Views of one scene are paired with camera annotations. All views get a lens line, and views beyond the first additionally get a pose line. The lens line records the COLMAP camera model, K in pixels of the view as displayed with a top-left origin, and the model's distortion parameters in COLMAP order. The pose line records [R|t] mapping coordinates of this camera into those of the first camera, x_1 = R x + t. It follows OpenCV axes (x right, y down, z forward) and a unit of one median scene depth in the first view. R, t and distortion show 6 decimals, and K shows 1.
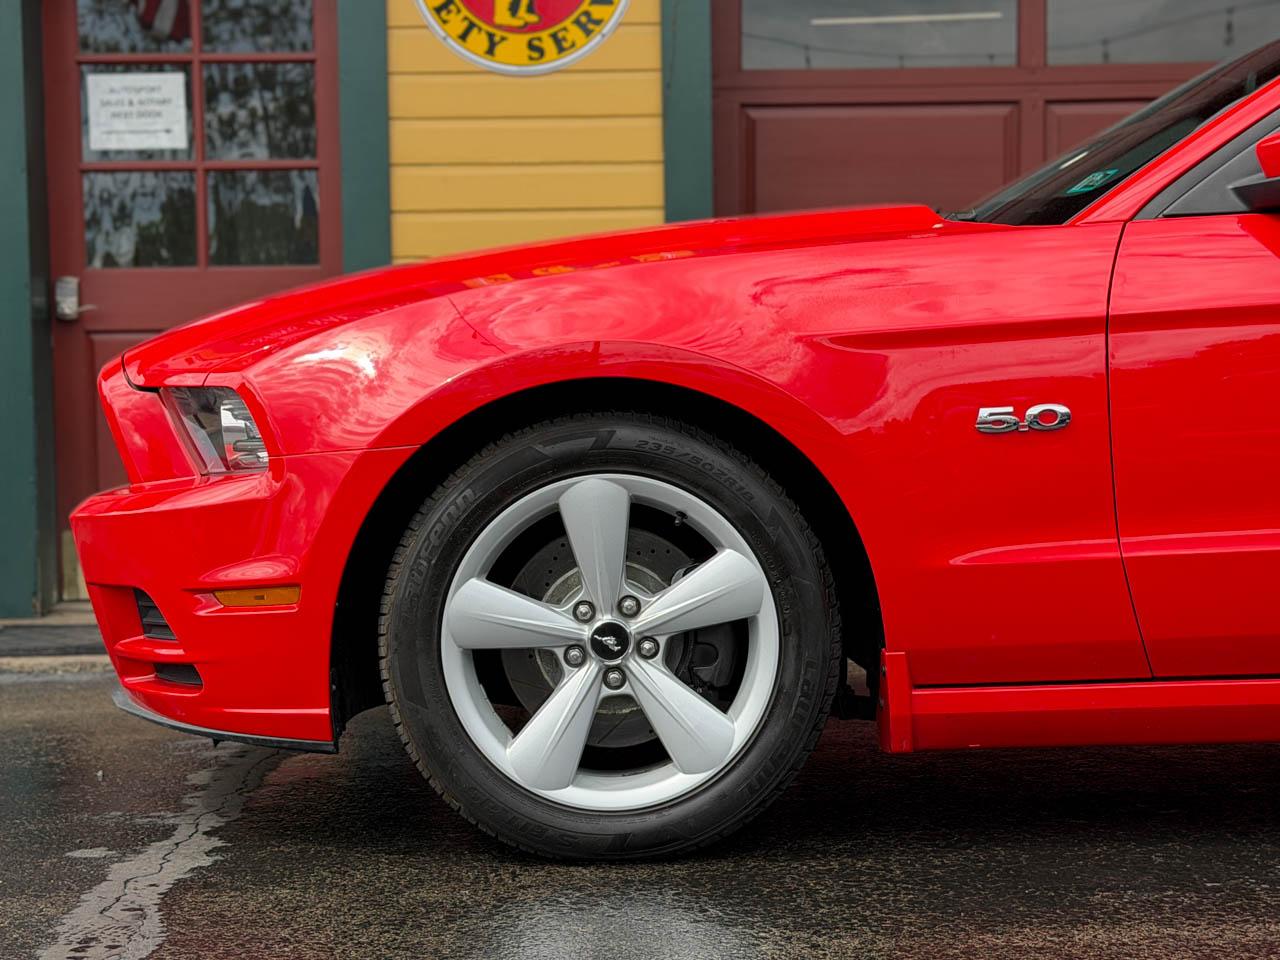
lens RADIAL K [[2192.3, 0, 642.5], [0, 2192.3, 506.5], [0, 0, 1]] dist [0.154013, 0.002516]
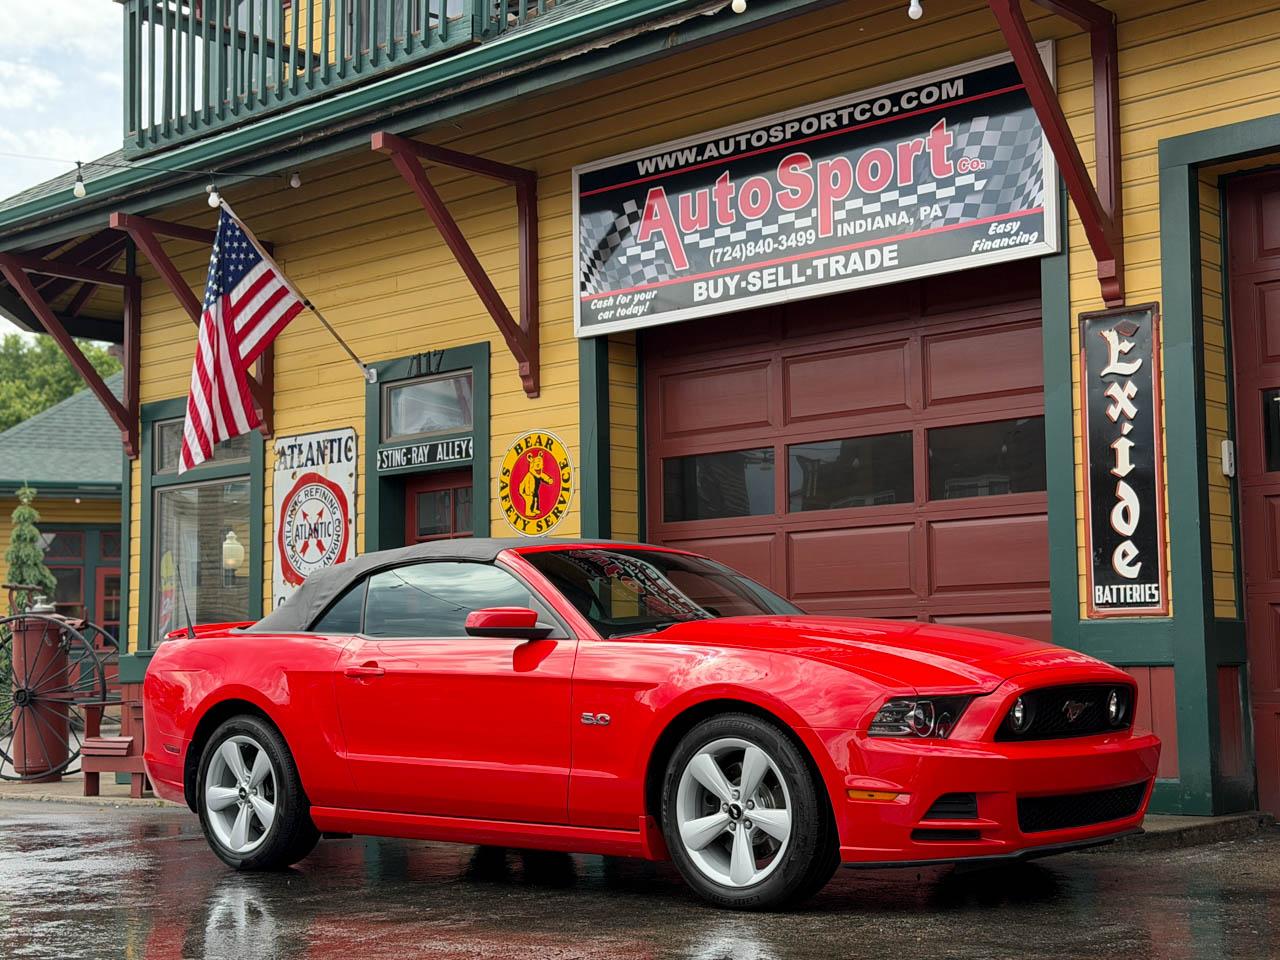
lens RADIAL K [[1875.0, 0, 639.4], [0, 1875.0, 497.1], [0, 0, 1]] dist [0.146692, -0.112432]
pose [[0.742008, -0.060608, -0.667646, 2.346021], [-0.023781, 0.992898, -0.116564, -0.056833], [0.669969, 0.102369, 0.735297, -0.481298]]
